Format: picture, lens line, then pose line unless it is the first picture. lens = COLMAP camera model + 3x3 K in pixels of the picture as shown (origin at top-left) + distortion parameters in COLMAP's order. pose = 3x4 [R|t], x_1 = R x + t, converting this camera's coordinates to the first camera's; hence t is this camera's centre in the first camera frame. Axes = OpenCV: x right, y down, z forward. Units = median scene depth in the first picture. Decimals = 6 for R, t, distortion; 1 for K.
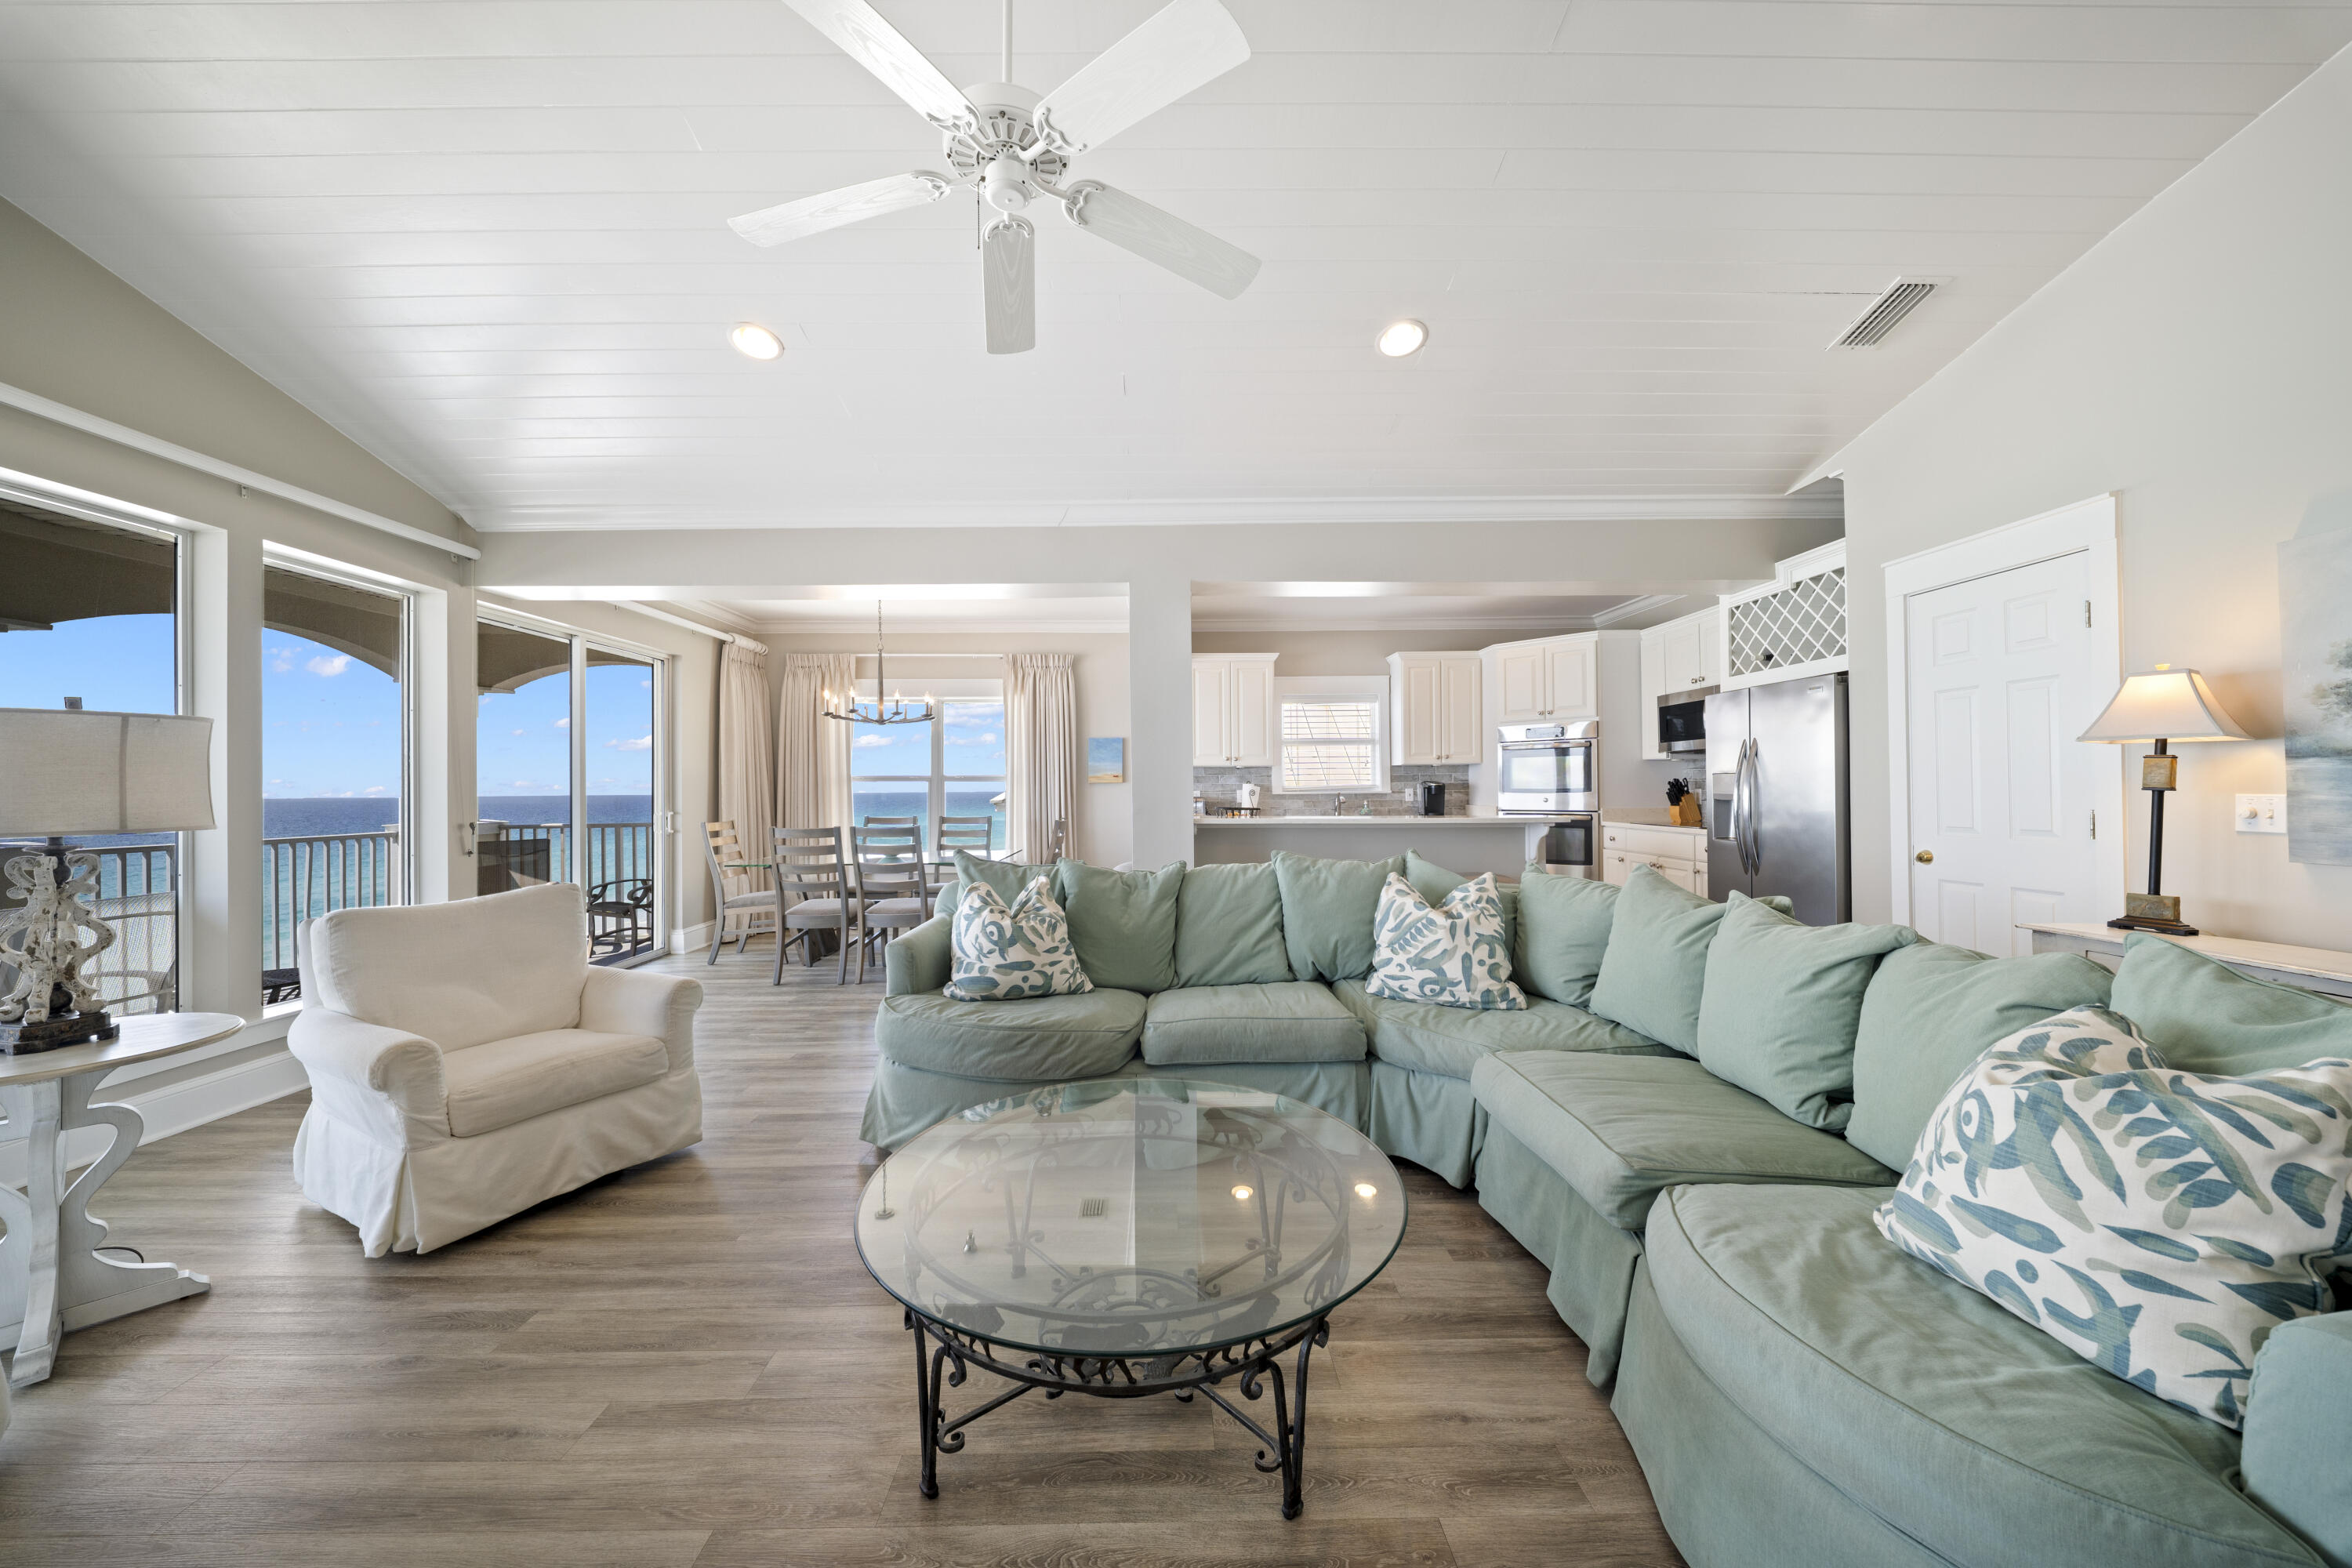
lens RADIAL K [[817.9, 0, 1163.9], [0, 817.9, 784.4], [0, 0, 1]] dist [0.009074, -0.004937]
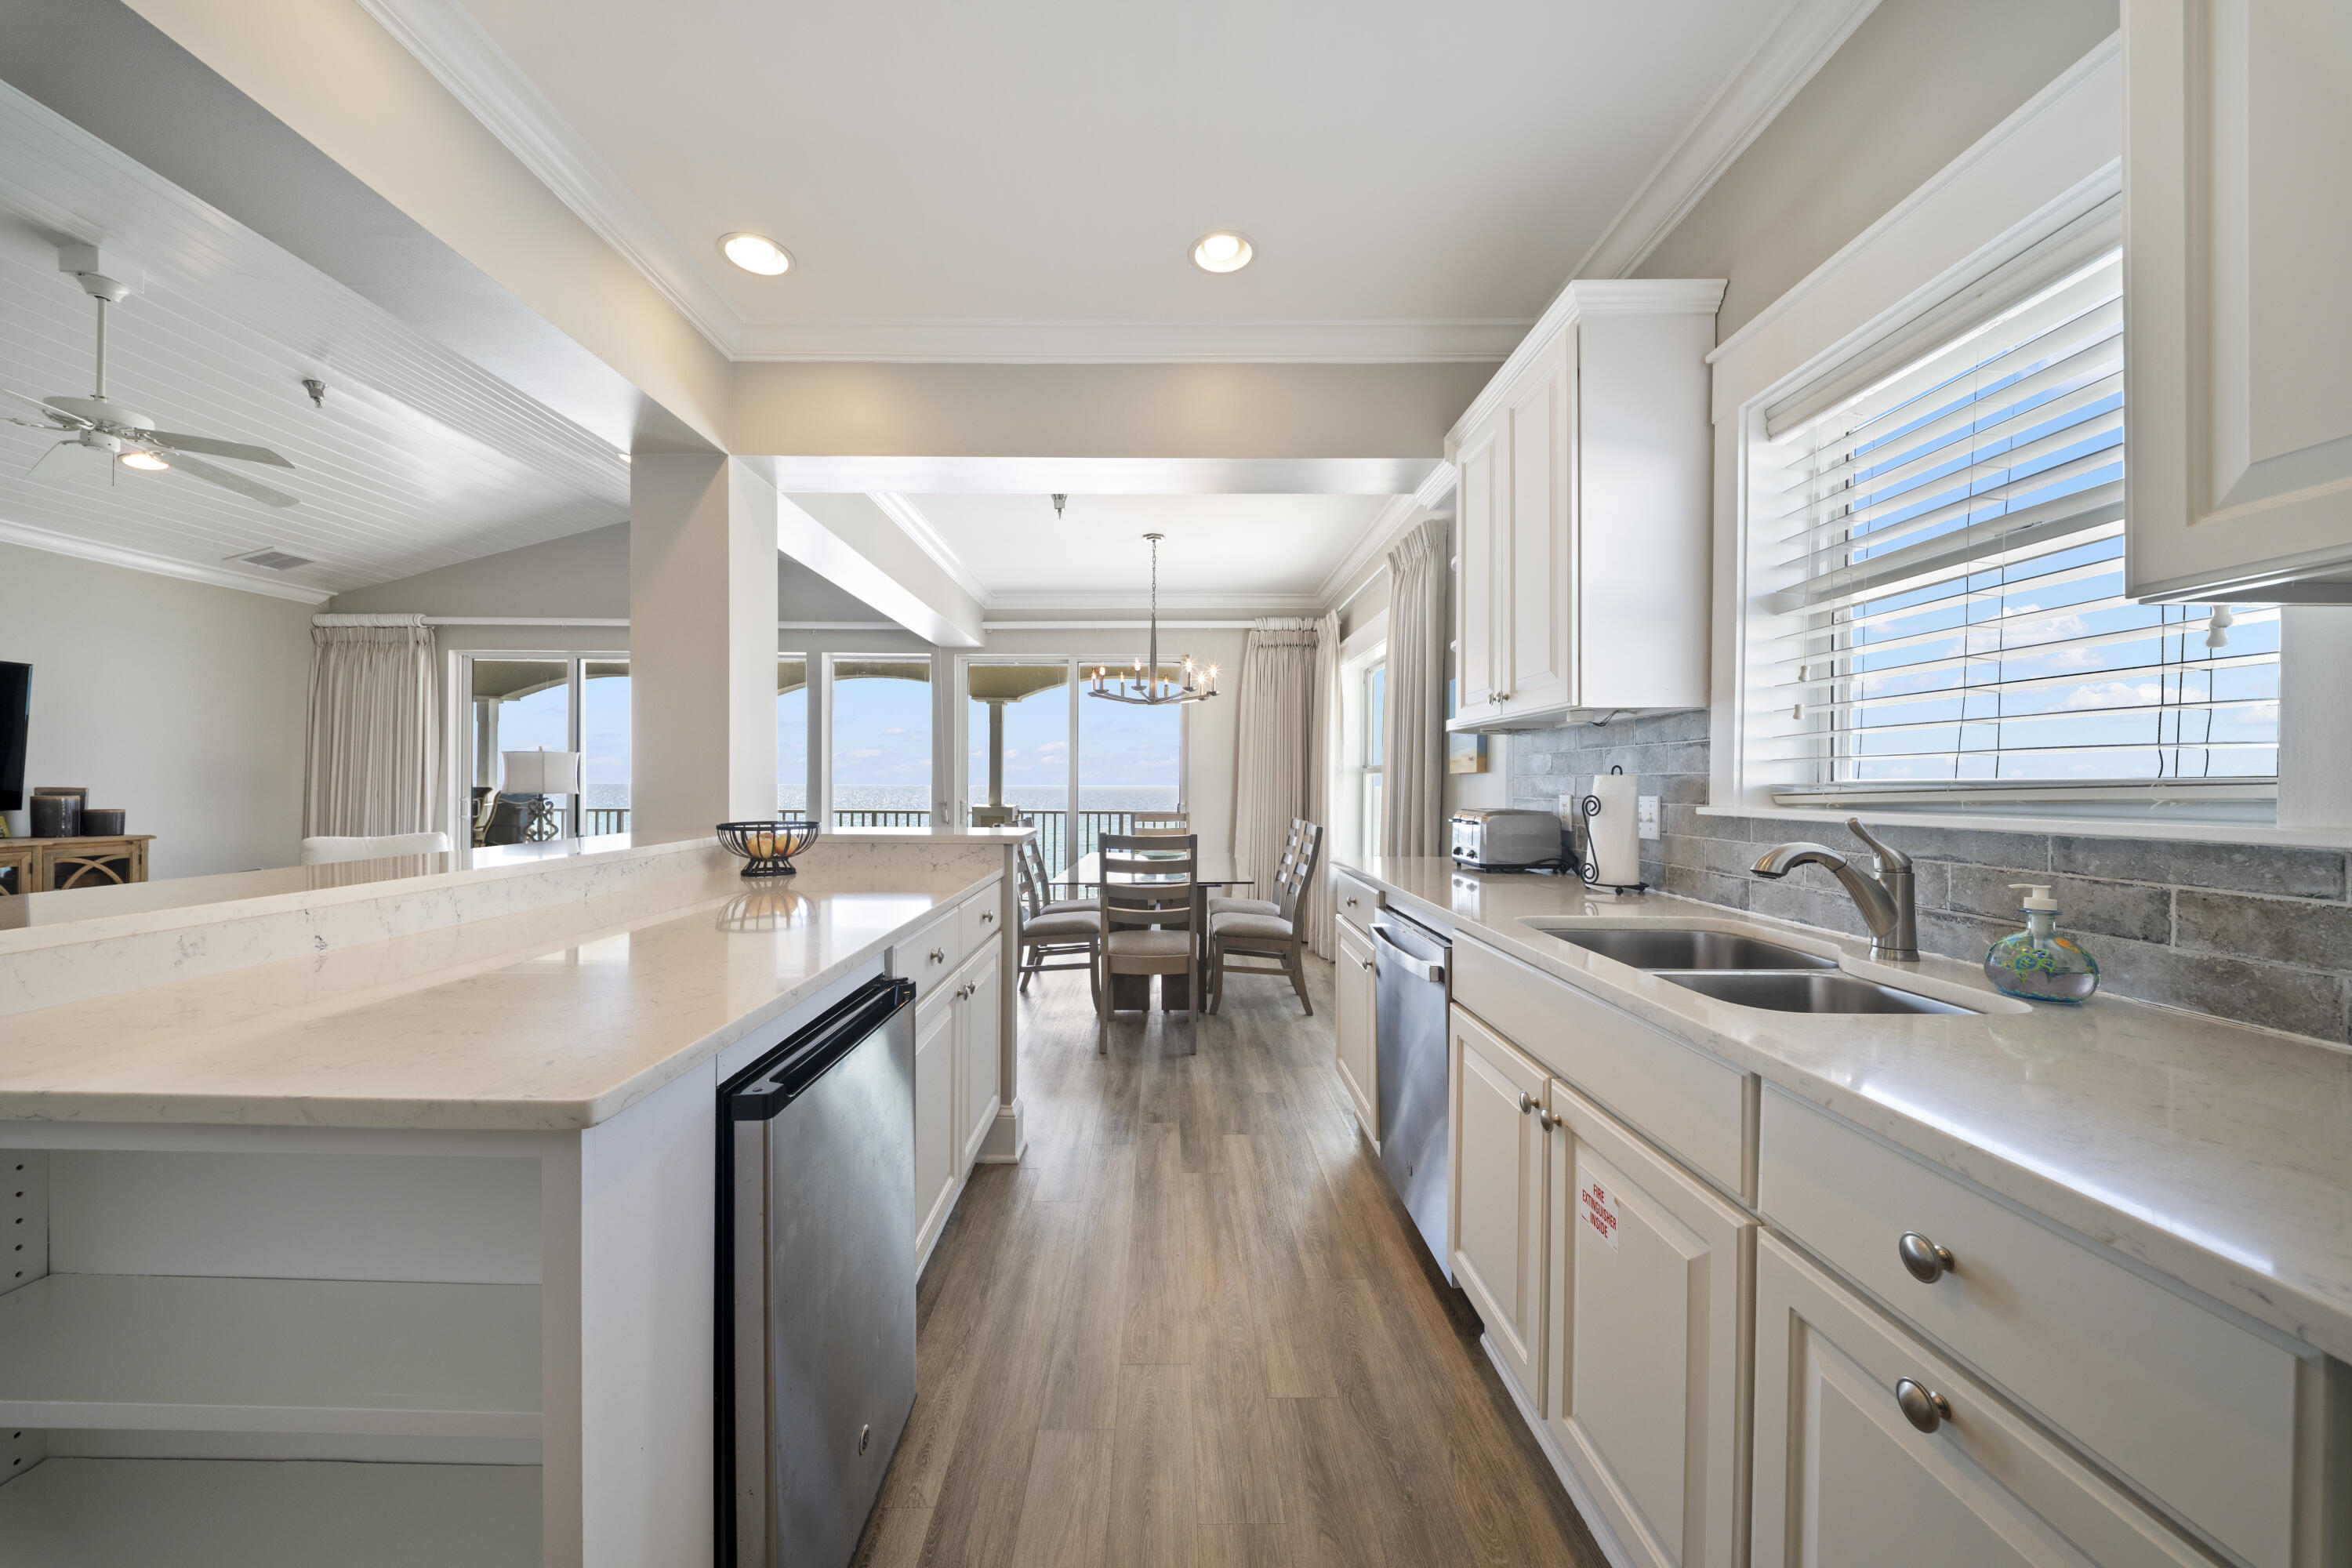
lens RADIAL K [[816.6, 0, 1164.6], [0, 816.6, 770.5], [0, 0, 1]] dist [0.008205, -0.005115]
pose [[-0.006986, -0.007942, -0.999944, 0.738569], [-0.000560, 0.999968, -0.007938, 0.001086], [0.999975, 0.000505, -0.006990, 1.545666]]
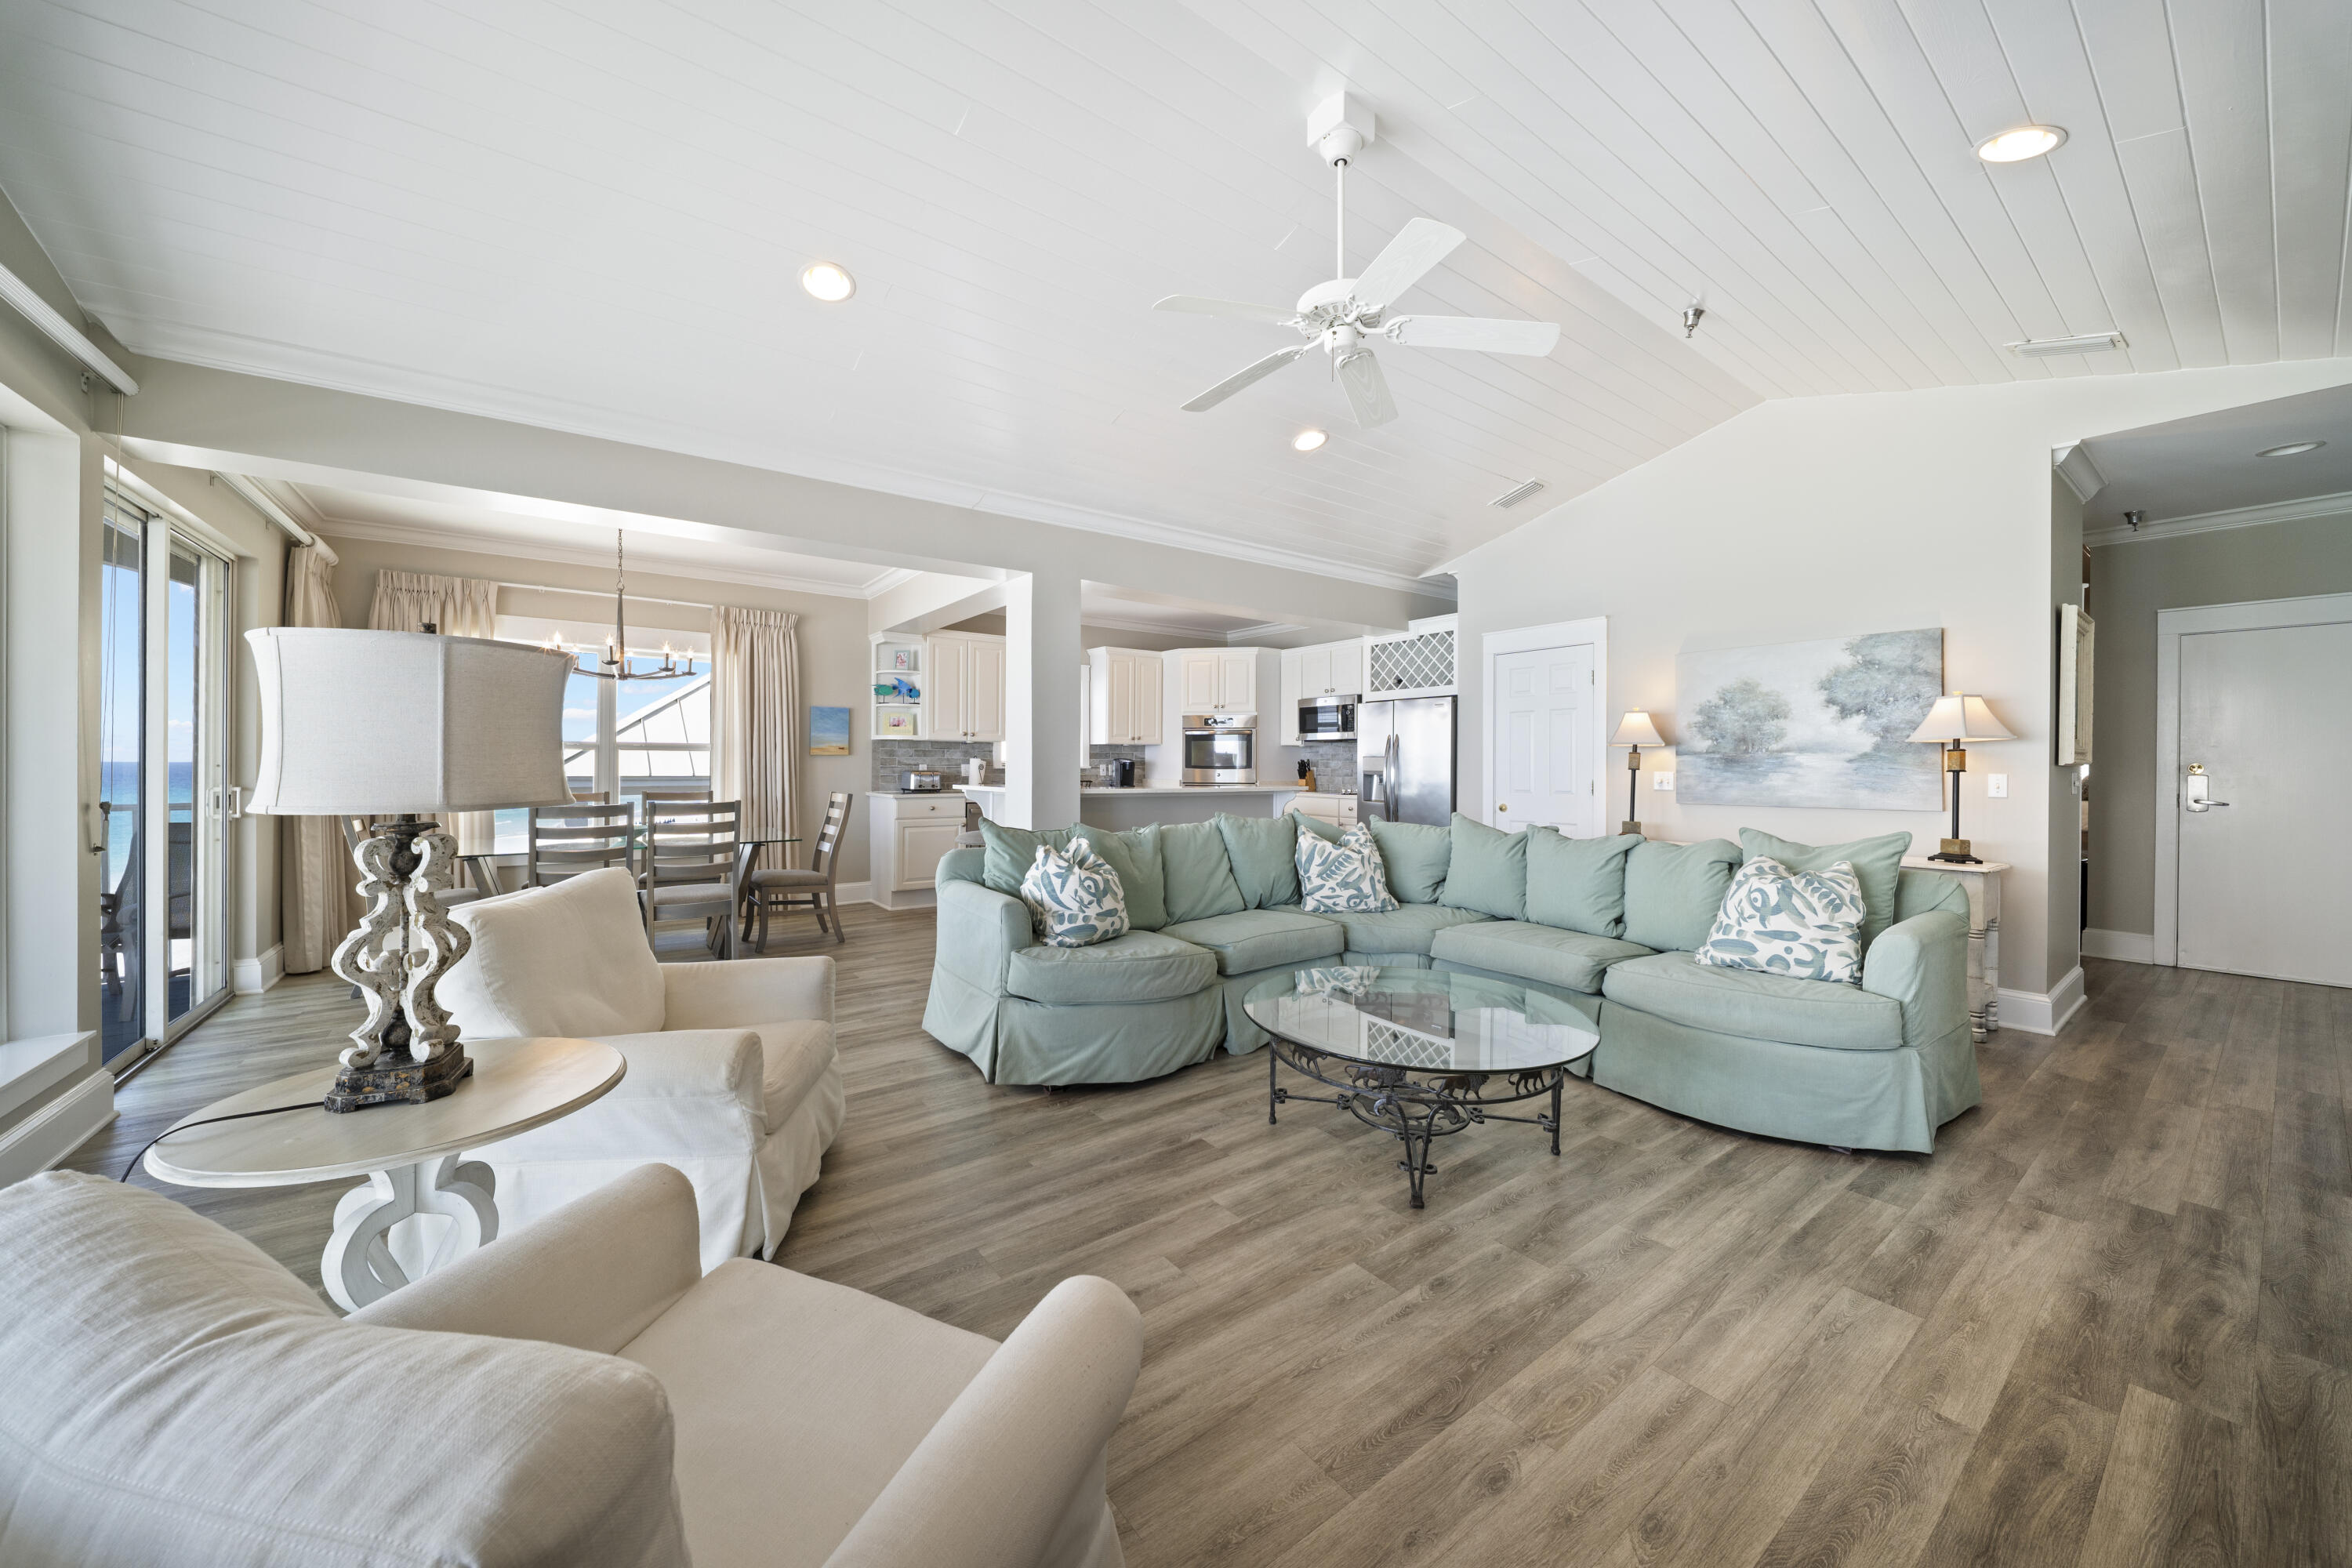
lens RADIAL K [[830.5, 0, 1152.8], [0, 830.5, 773.1], [0, 0, 1]] dist [0.008301, -0.005643]
pose [[0.815881, 0.005575, 0.578193, -0.598378], [-0.014359, 0.999840, 0.010621, 0.006618], [-0.578042, -0.016968, 0.815831, 0.001033]]
